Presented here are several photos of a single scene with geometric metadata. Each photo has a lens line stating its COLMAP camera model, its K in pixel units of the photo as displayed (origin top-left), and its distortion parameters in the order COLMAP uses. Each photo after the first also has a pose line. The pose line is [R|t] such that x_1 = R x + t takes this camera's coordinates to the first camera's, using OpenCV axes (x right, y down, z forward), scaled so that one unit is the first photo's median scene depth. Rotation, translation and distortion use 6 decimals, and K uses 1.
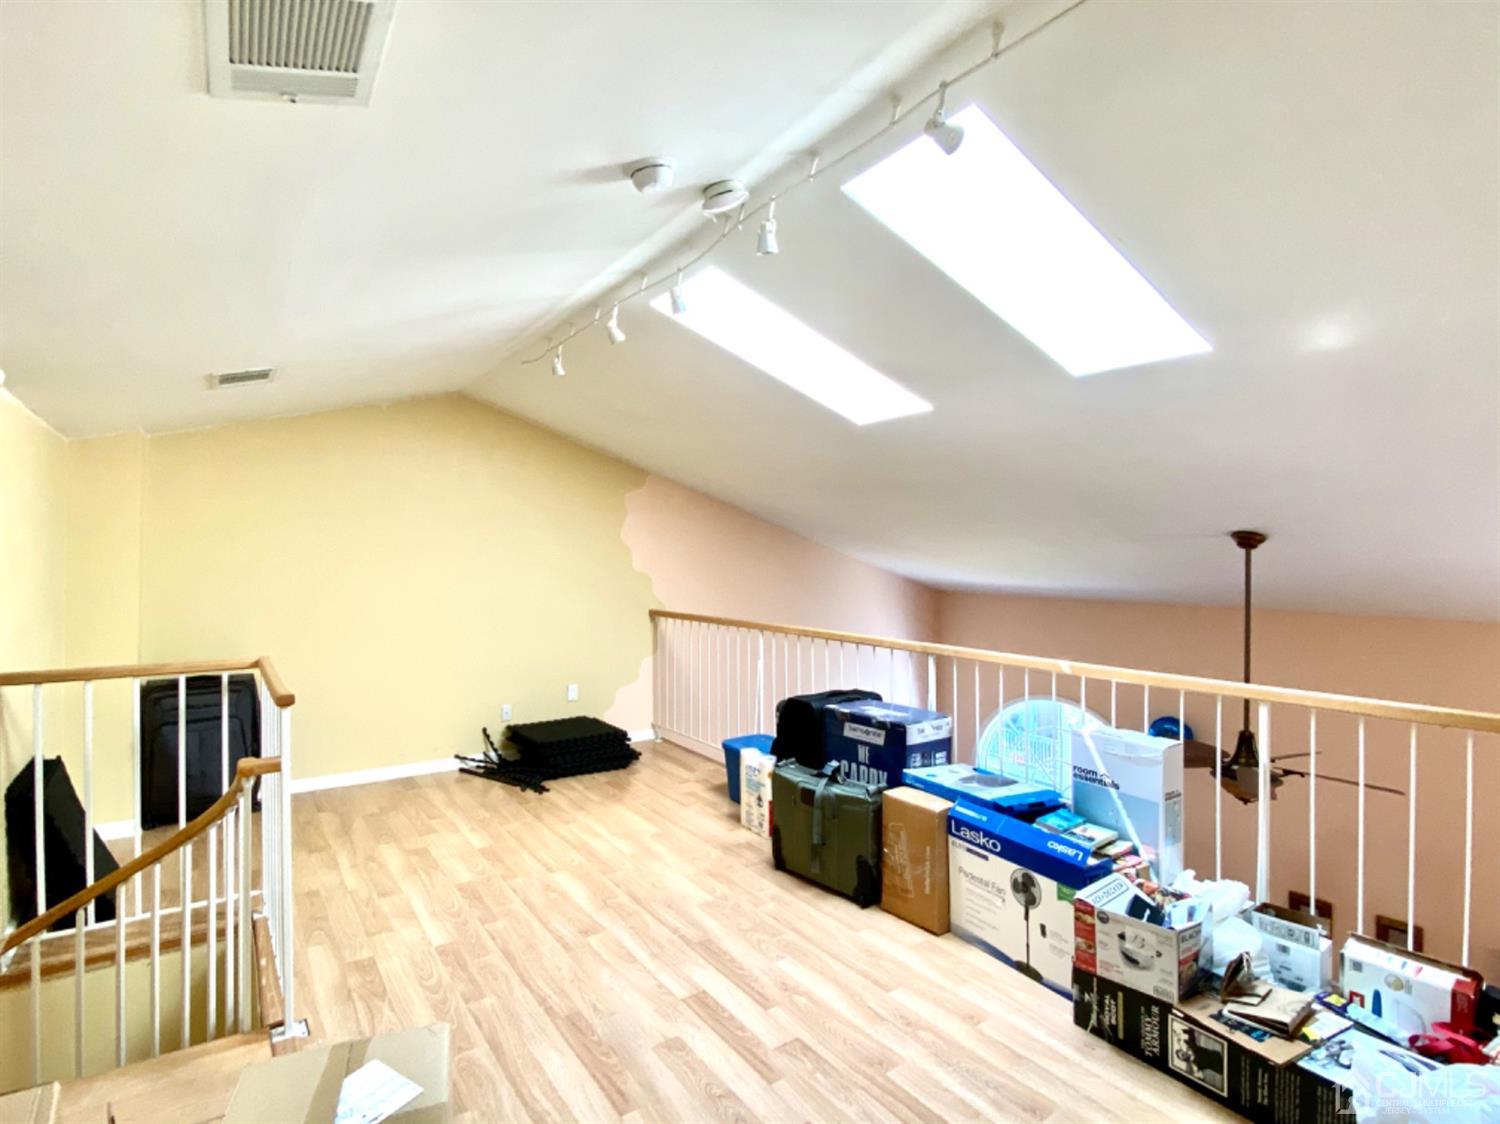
lens RADIAL K [[716.2, 0, 746.8], [0, 716.2, 558.8], [0, 0, 1]] dist [-0.020371, -0.005593]
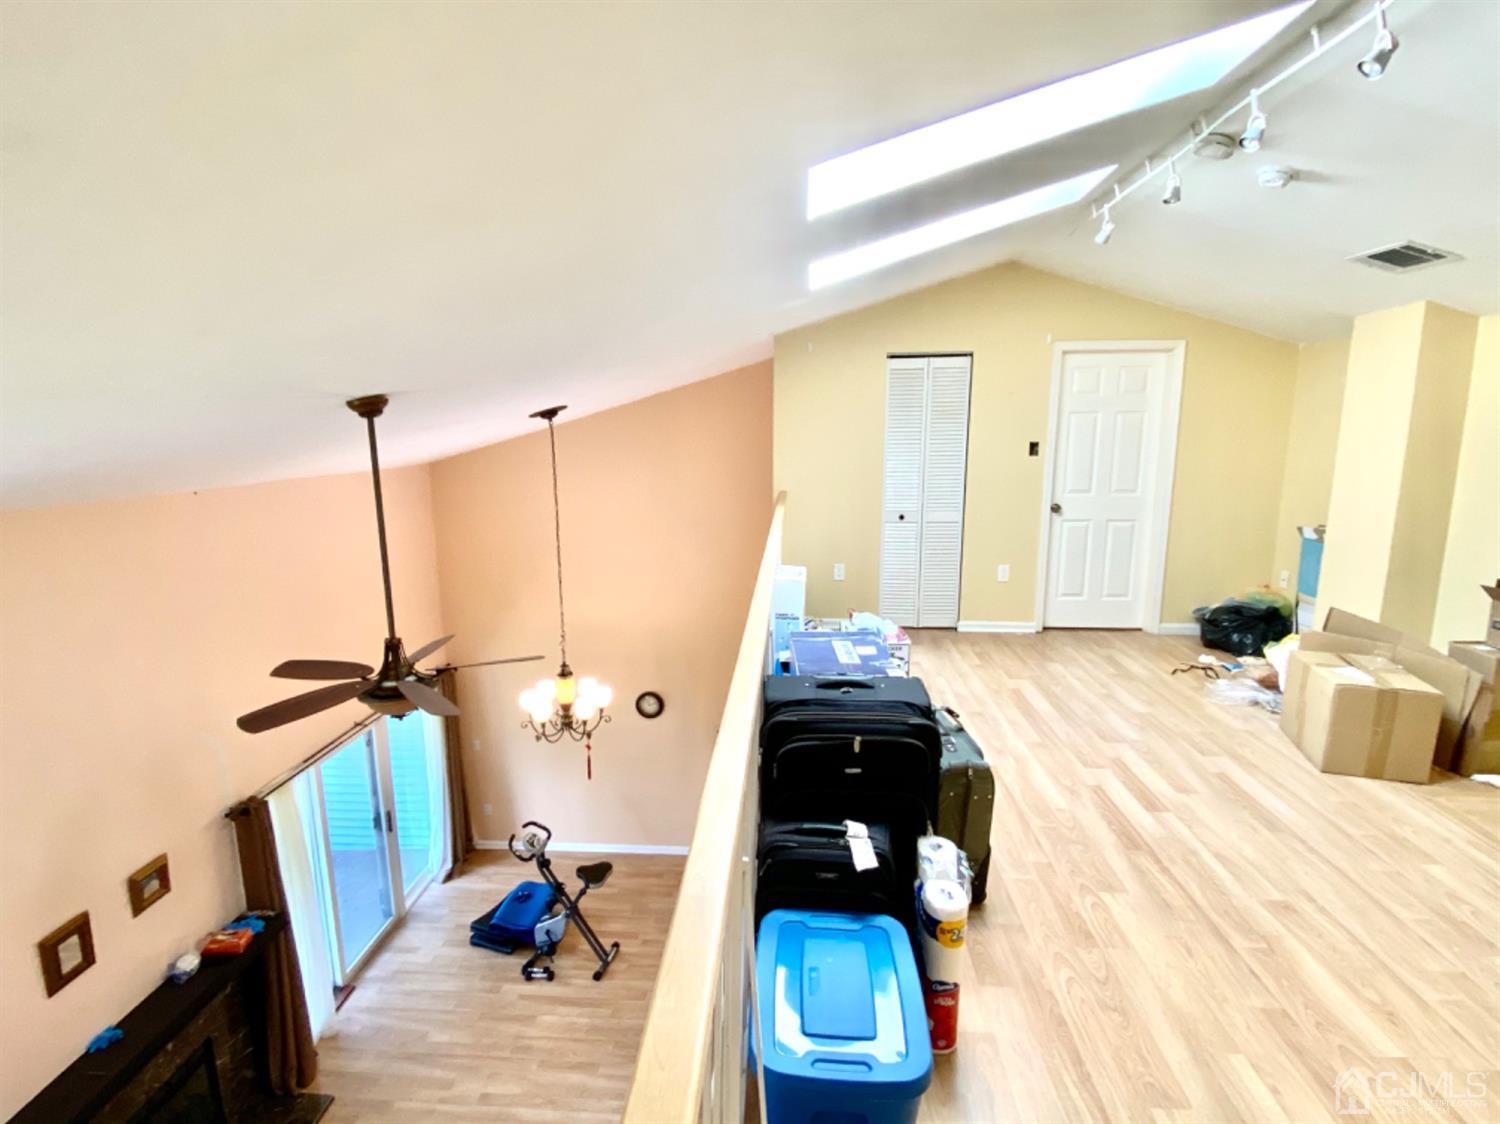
lens RADIAL K [[716.2, 0, 753.3], [0, 716.2, 558.3], [0, 0, 1]] dist [-0.020371, -0.005593]
pose [[-0.764438, -0.123357, 0.632786, -0.251369], [-0.004427, 0.982505, 0.186184, -0.014777], [-0.644683, 0.139524, -0.751610, 2.241315]]
